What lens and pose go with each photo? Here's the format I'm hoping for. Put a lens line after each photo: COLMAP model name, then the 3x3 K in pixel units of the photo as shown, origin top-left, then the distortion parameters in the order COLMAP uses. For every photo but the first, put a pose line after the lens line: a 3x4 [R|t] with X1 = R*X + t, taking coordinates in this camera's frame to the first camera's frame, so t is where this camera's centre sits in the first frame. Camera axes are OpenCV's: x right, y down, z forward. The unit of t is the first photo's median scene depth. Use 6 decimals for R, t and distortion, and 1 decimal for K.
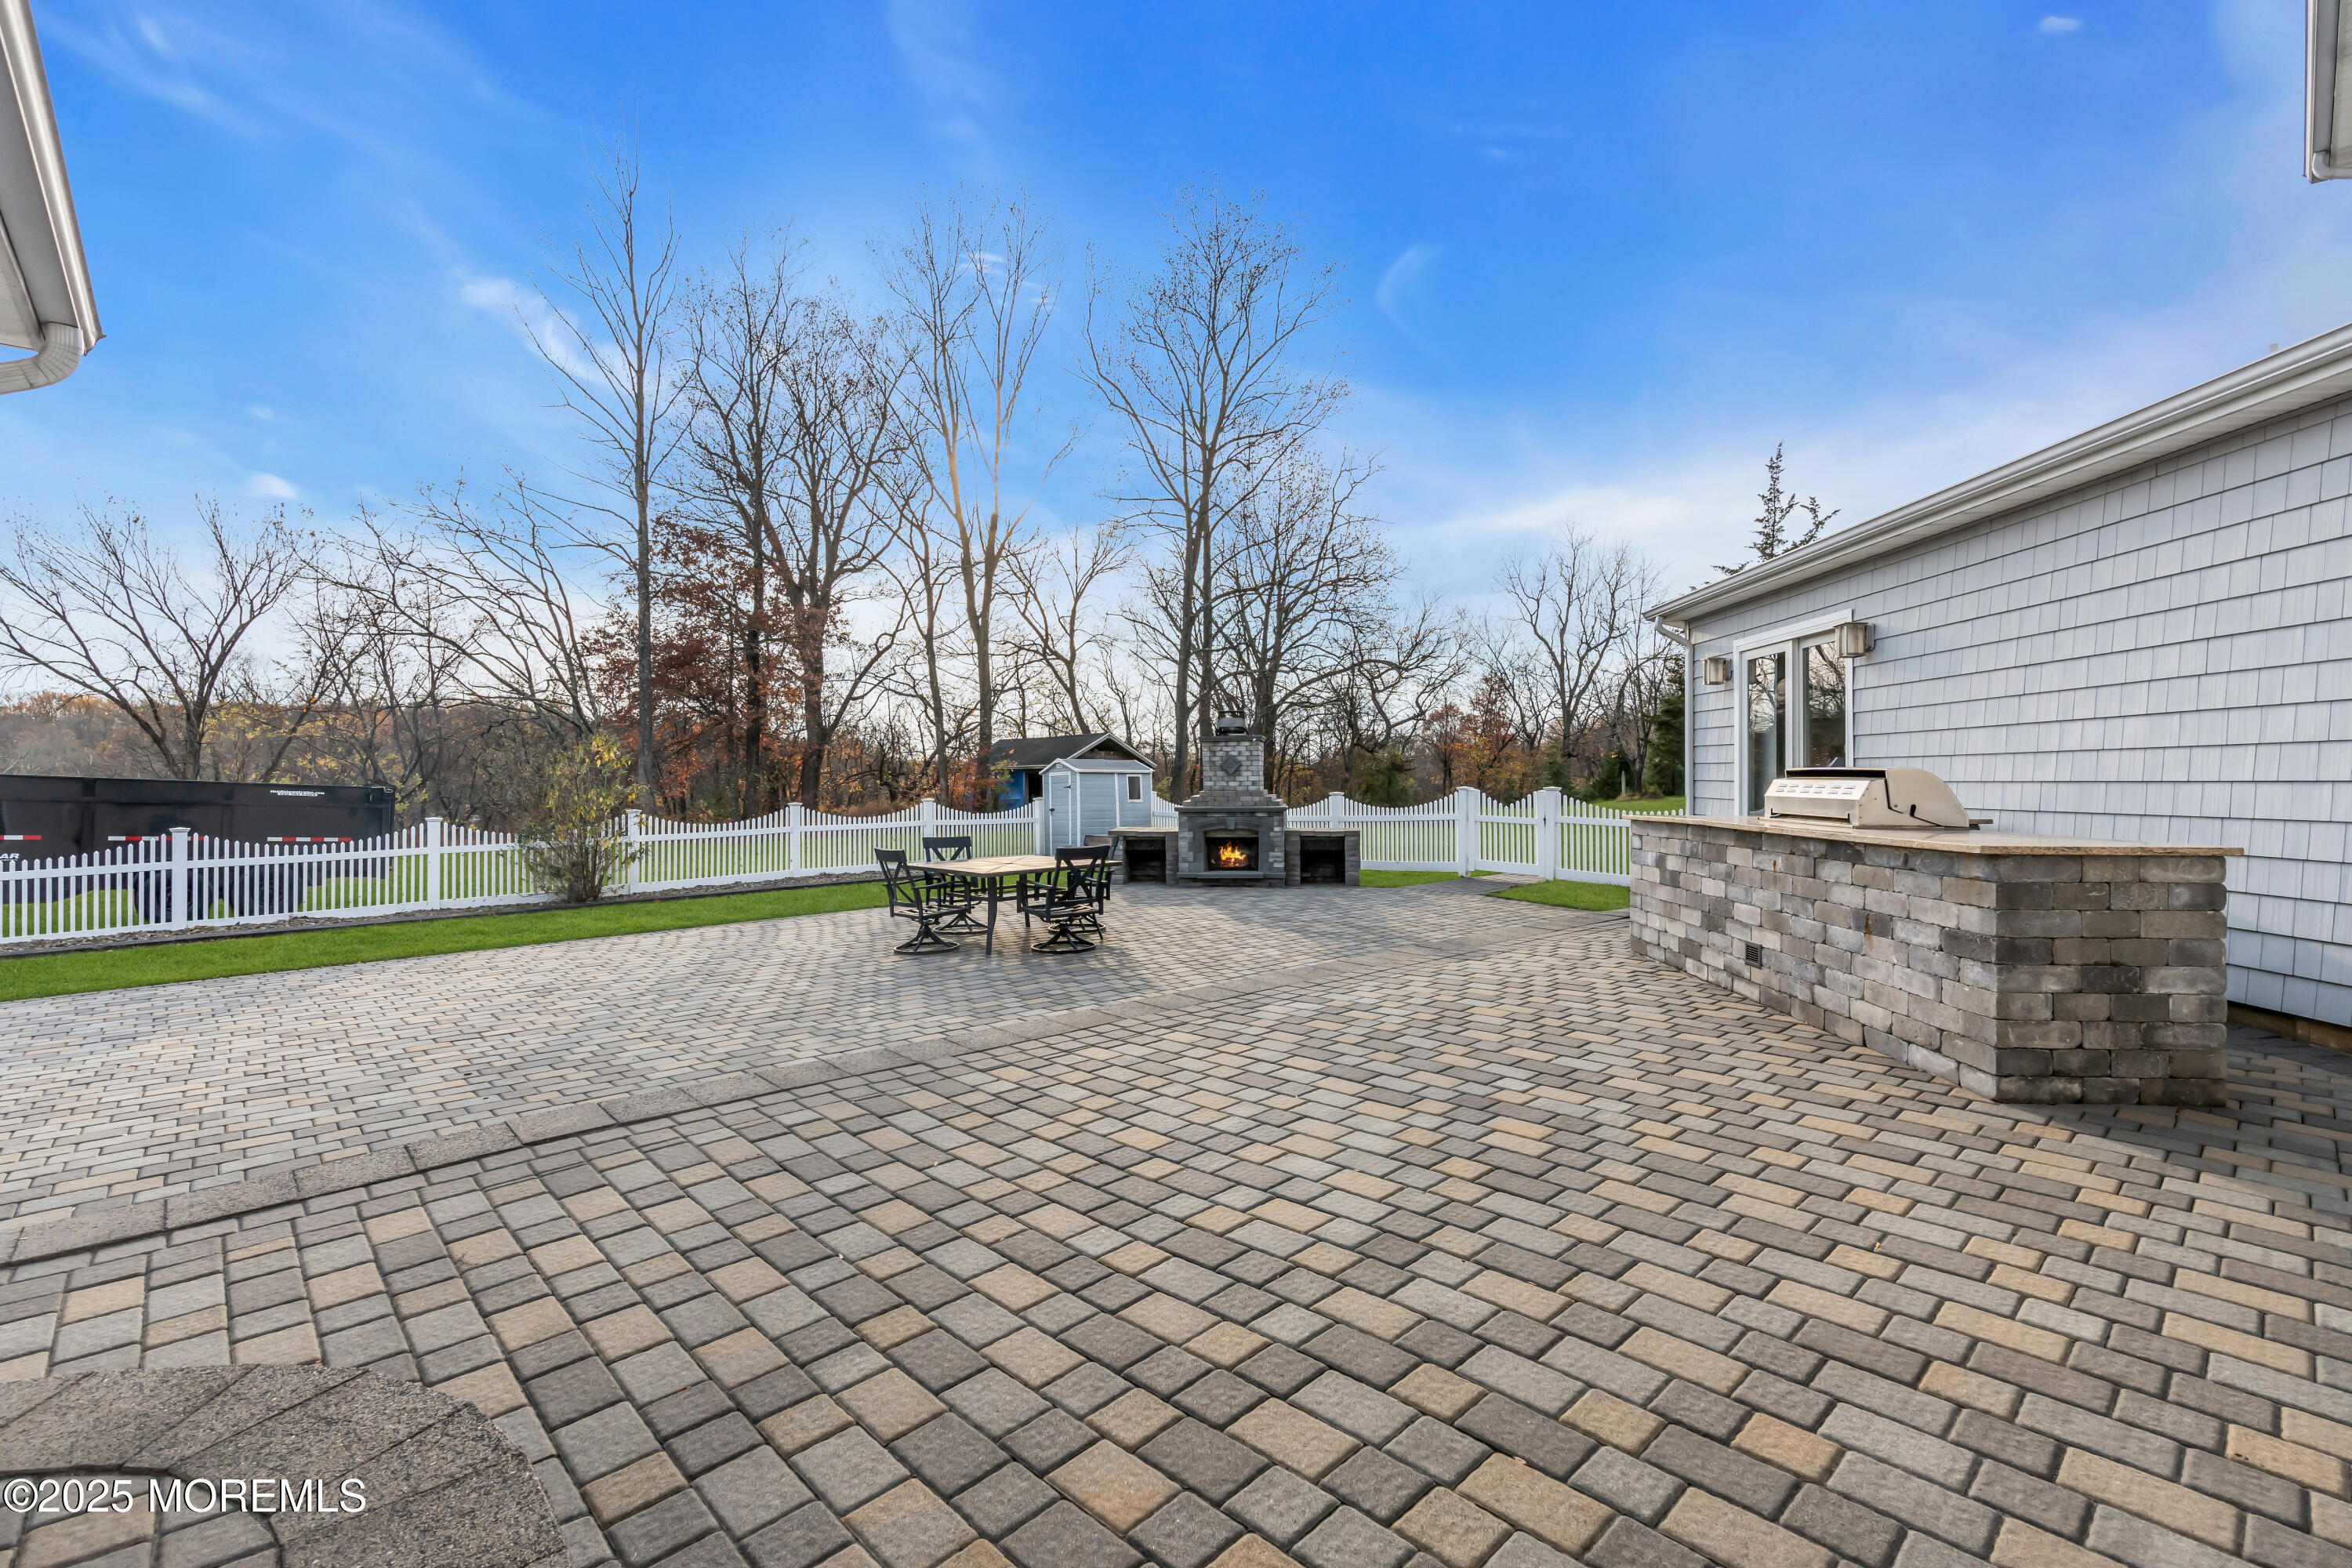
lens RADIAL K [[1044.8, 0, 1171.8], [0, 1044.8, 798.0], [0, 0, 1]] dist [0.001728, 0.000193]
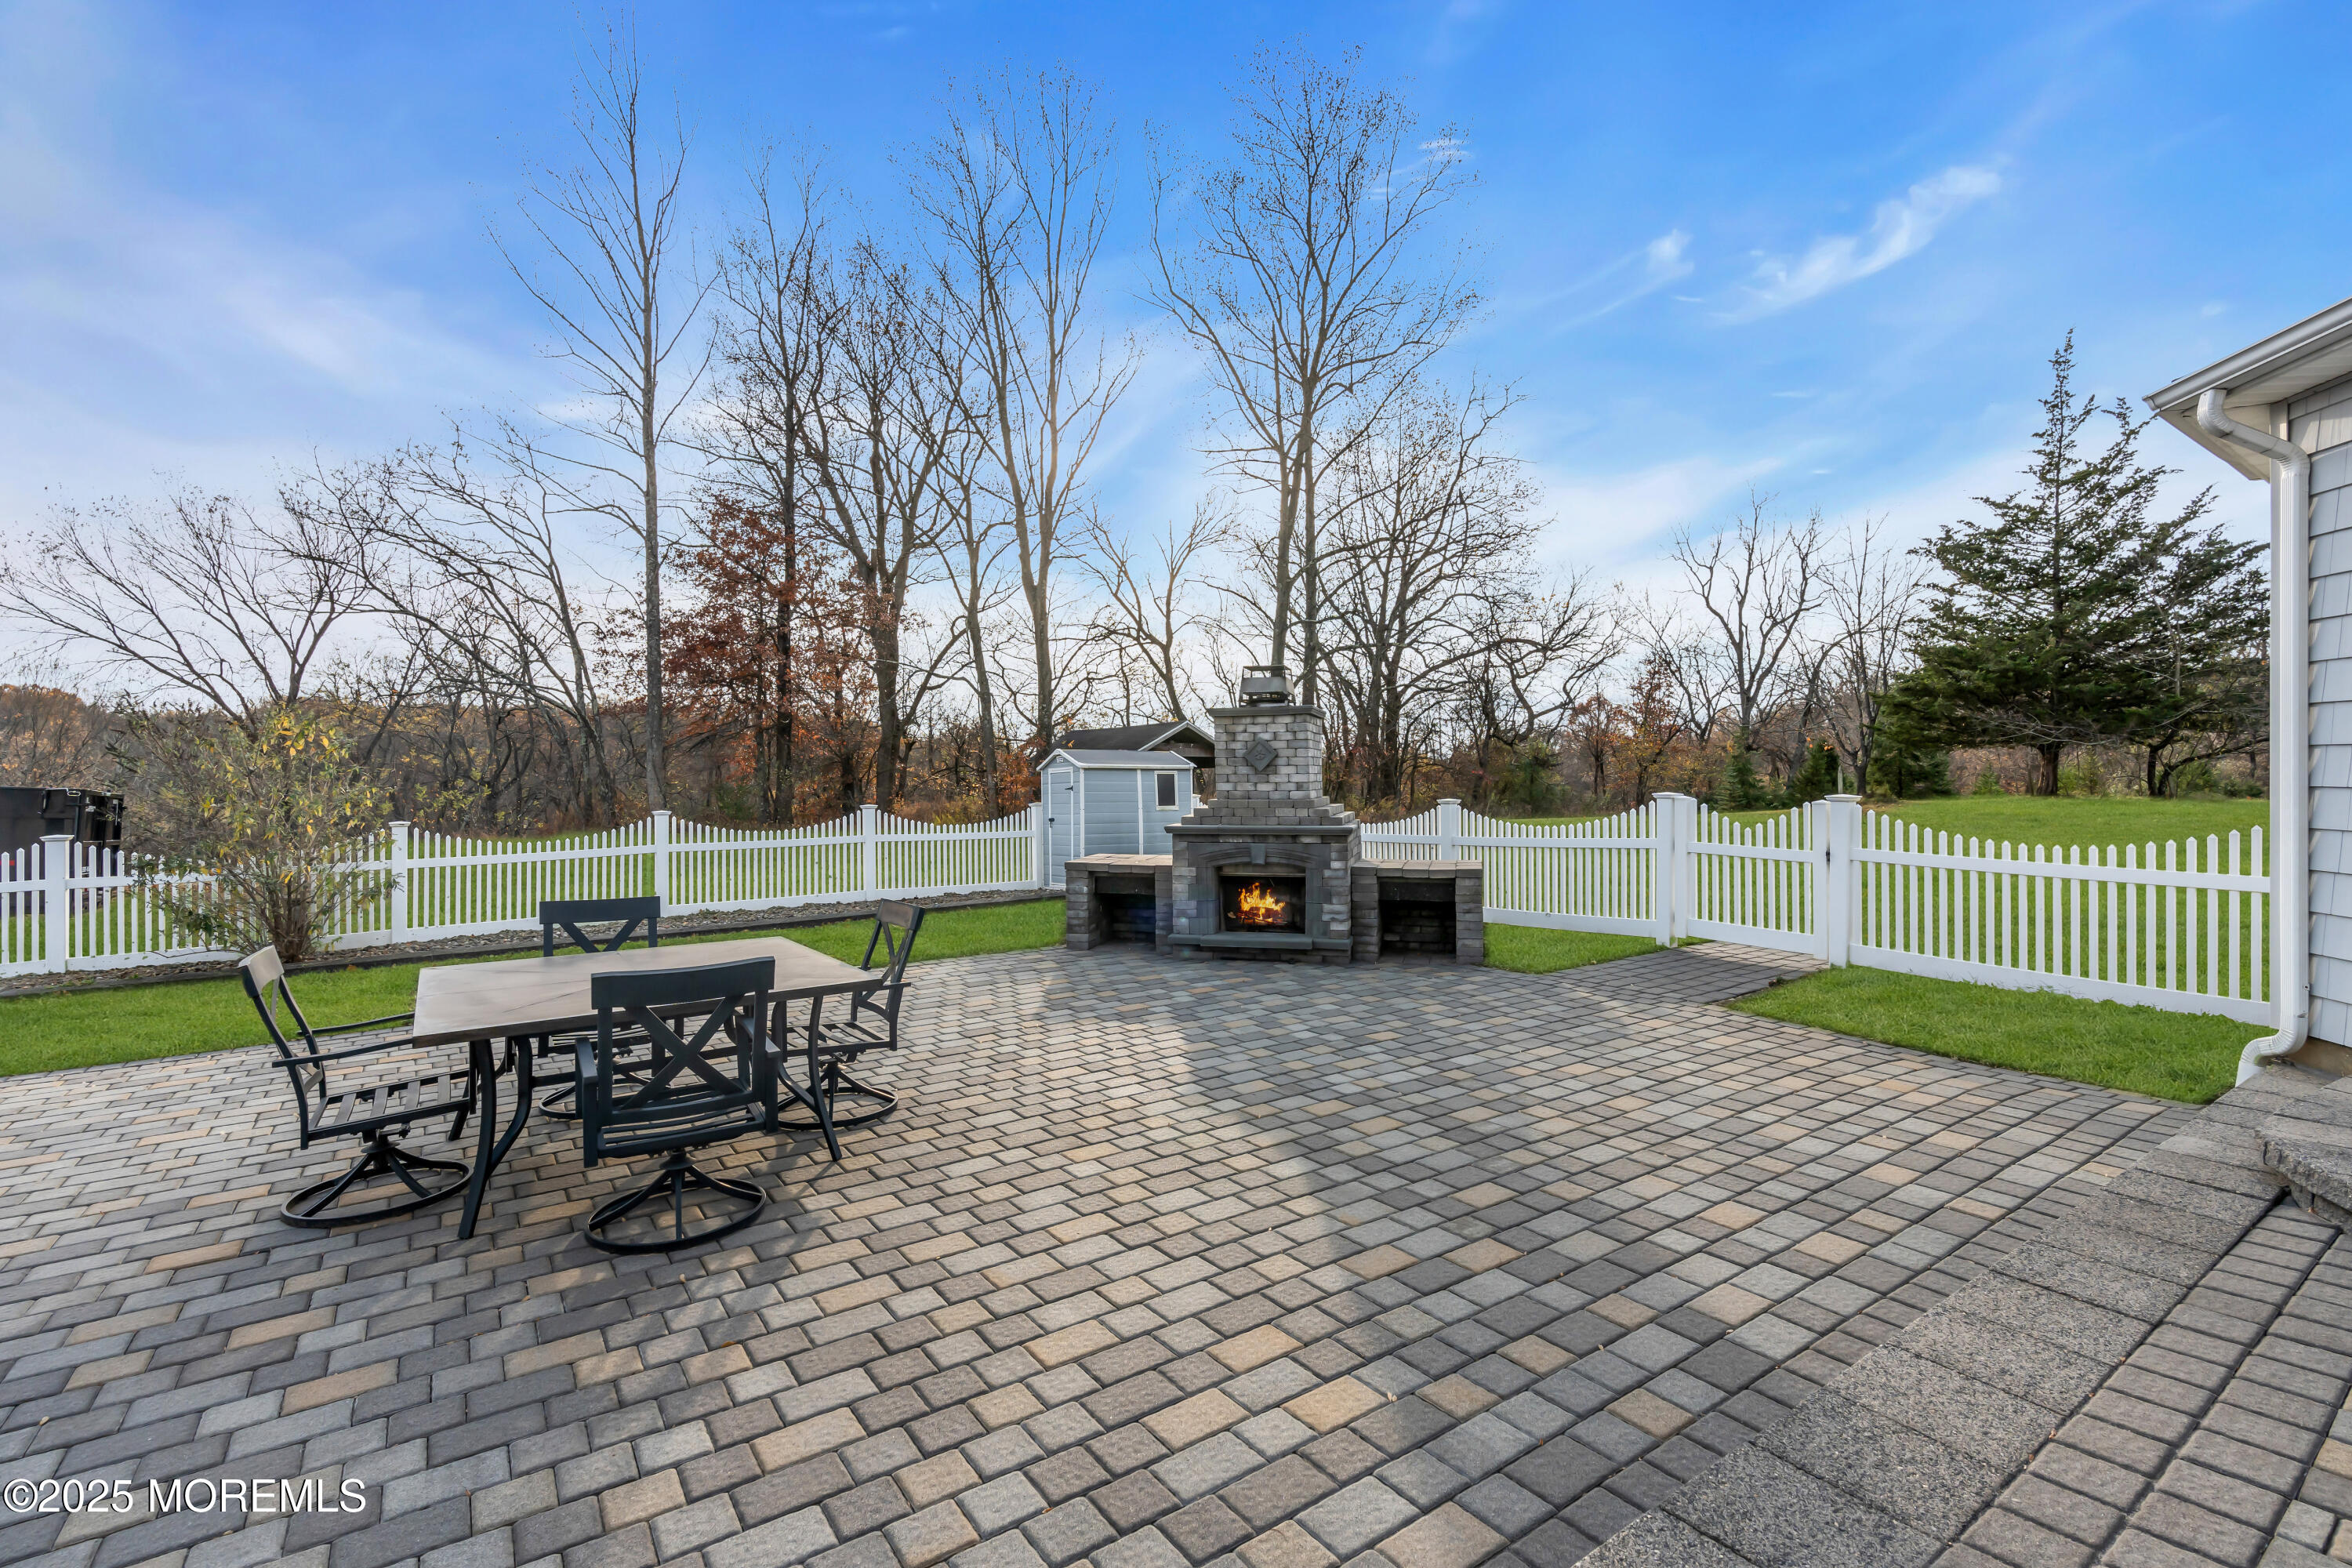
lens RADIAL K [[1054.0, 0, 1176.0], [0, 1054.0, 784.0], [0, 0, 1]] dist [-0.001118, 0.000581]
pose [[0.992804, 0.002248, -0.119729, 0.030317], [-0.003394, 0.999950, -0.009365, -0.003597], [0.119702, 0.009704, 0.992762, 0.149263]]
